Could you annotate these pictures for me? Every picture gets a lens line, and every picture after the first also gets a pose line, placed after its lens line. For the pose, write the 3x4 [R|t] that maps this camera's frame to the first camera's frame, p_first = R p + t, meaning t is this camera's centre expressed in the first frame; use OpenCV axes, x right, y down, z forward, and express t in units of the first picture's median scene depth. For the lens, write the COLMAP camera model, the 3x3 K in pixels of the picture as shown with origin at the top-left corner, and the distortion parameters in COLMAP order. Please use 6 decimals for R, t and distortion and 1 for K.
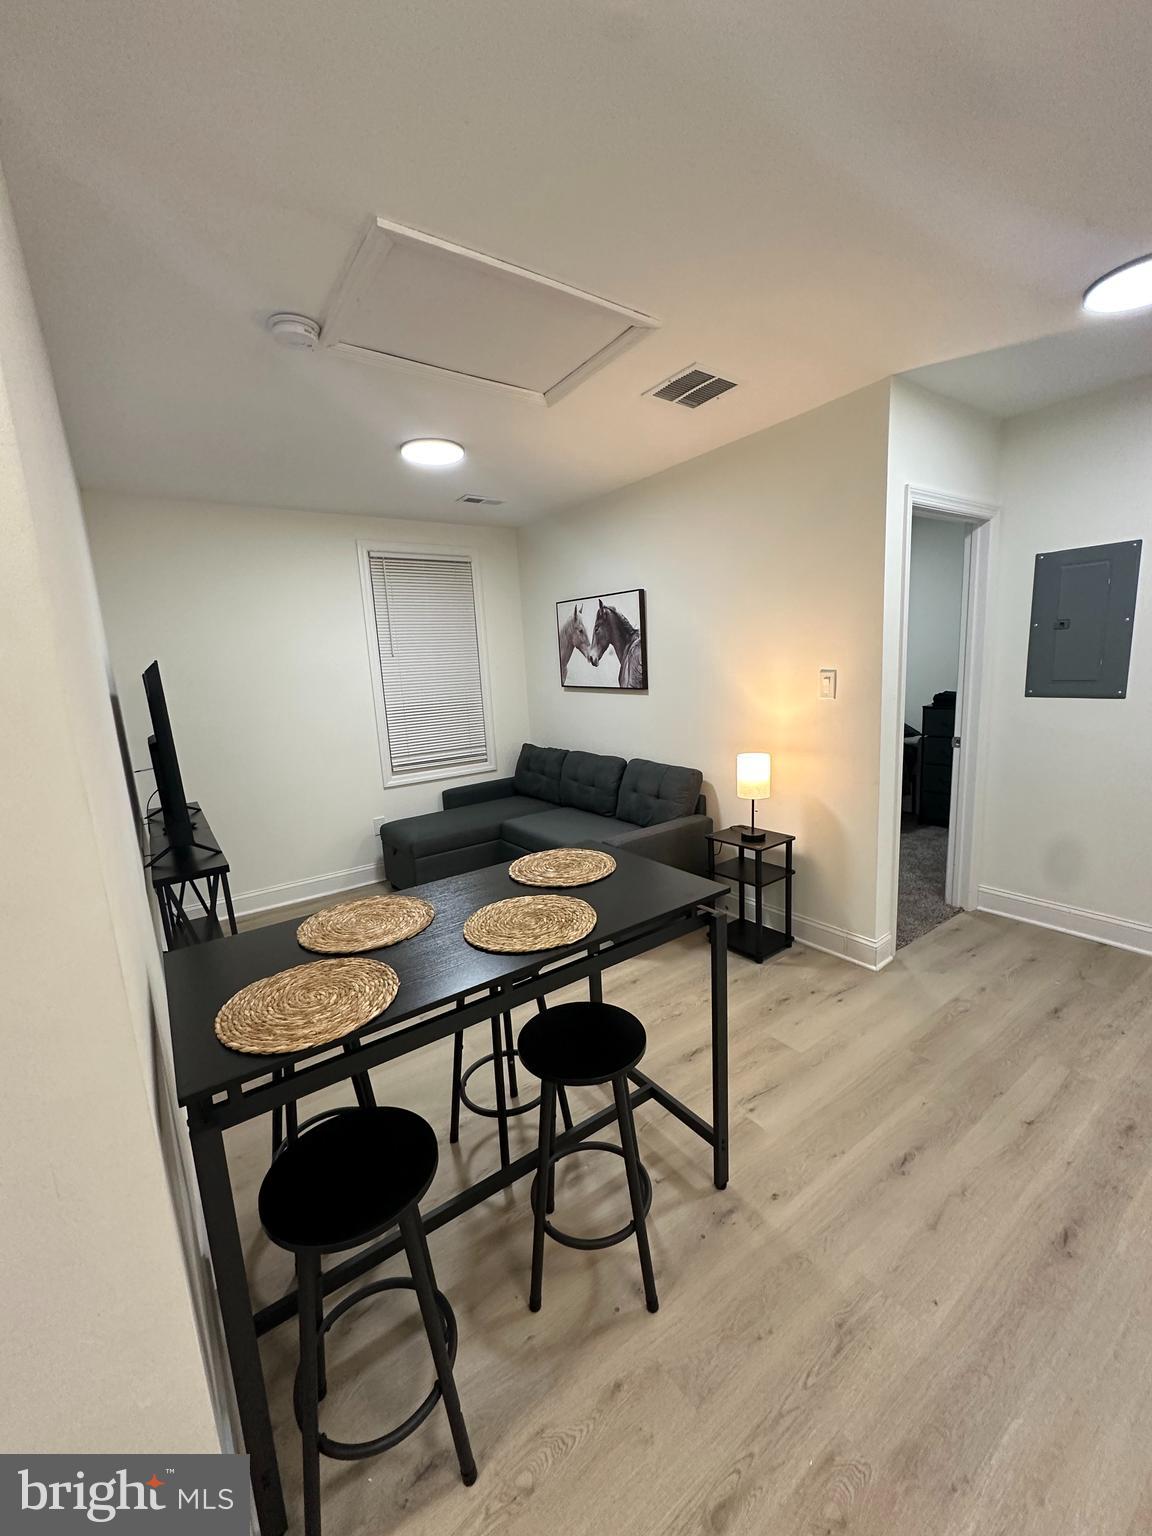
lens RADIAL K [[612.1, 0, 579.0], [0, 612.1, 767.4], [0, 0, 1]] dist [-0.002825, 0.001030]
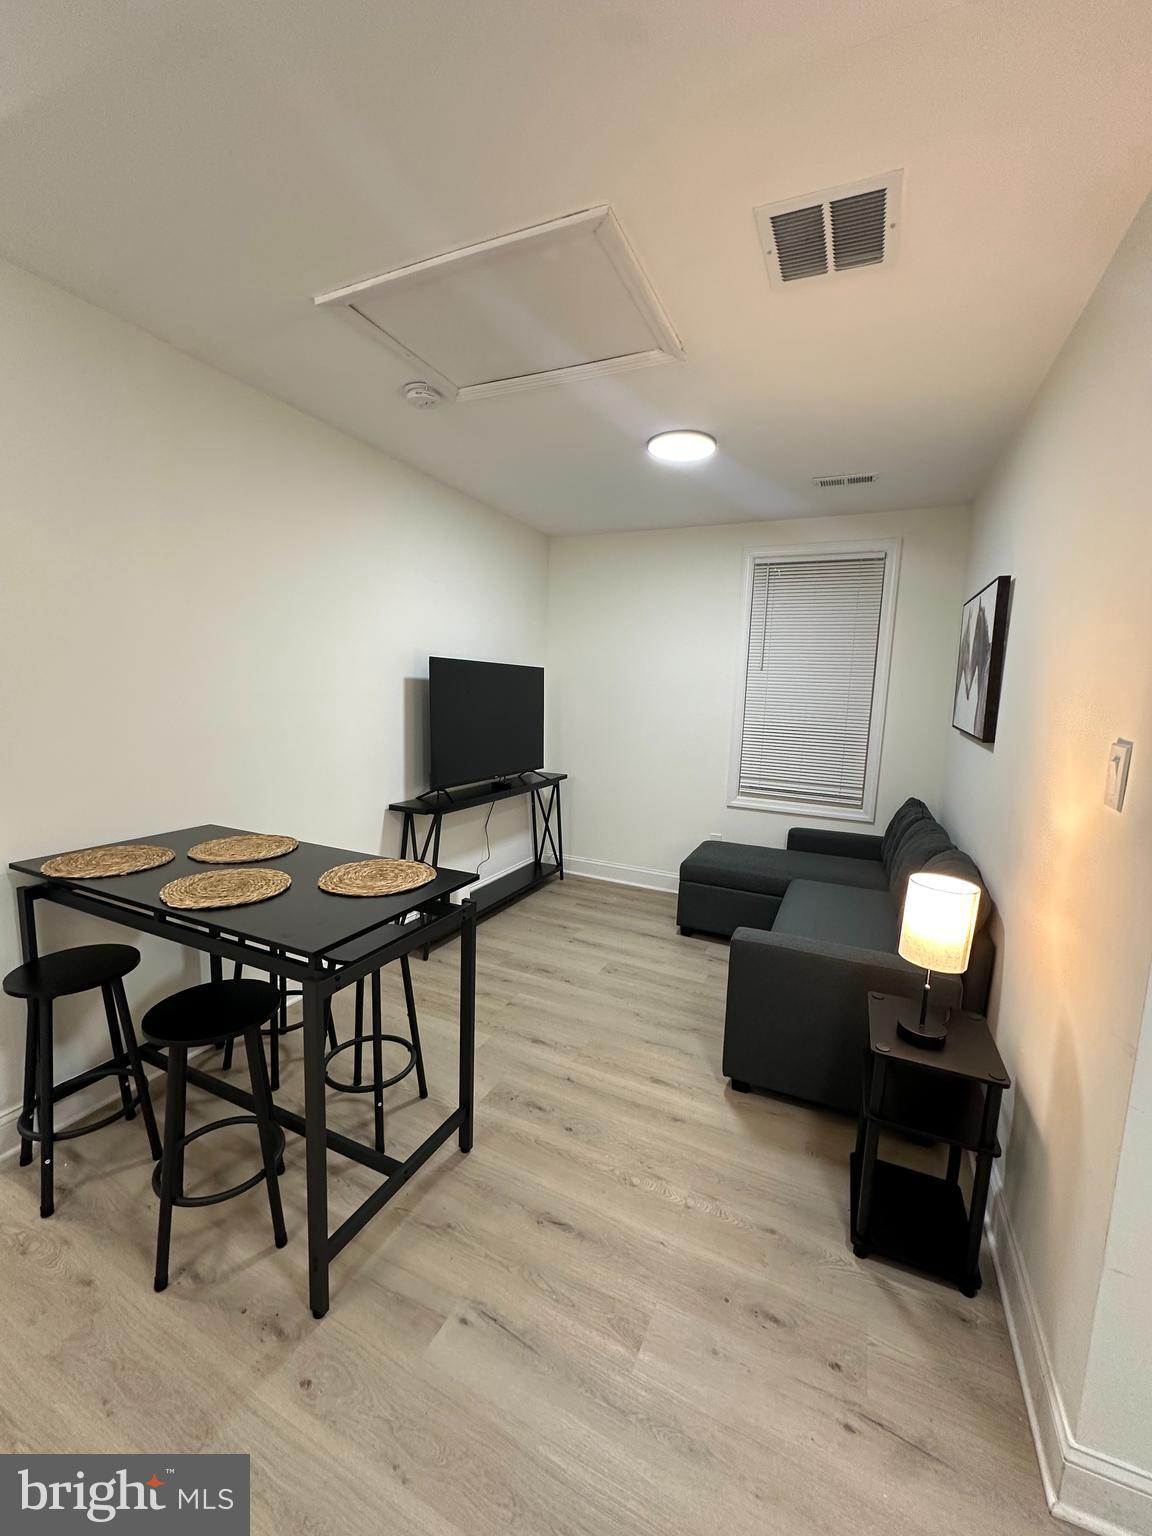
lens RADIAL K [[612.1, 0, 578.0], [0, 612.1, 768.5], [0, 0, 1]] dist [-0.002825, 0.001030]
pose [[0.480255, 0.187796, -0.856789, 0.543936], [-0.208740, 0.973217, 0.096310, -0.096198], [0.851929, 0.132593, 0.506593, 0.446587]]
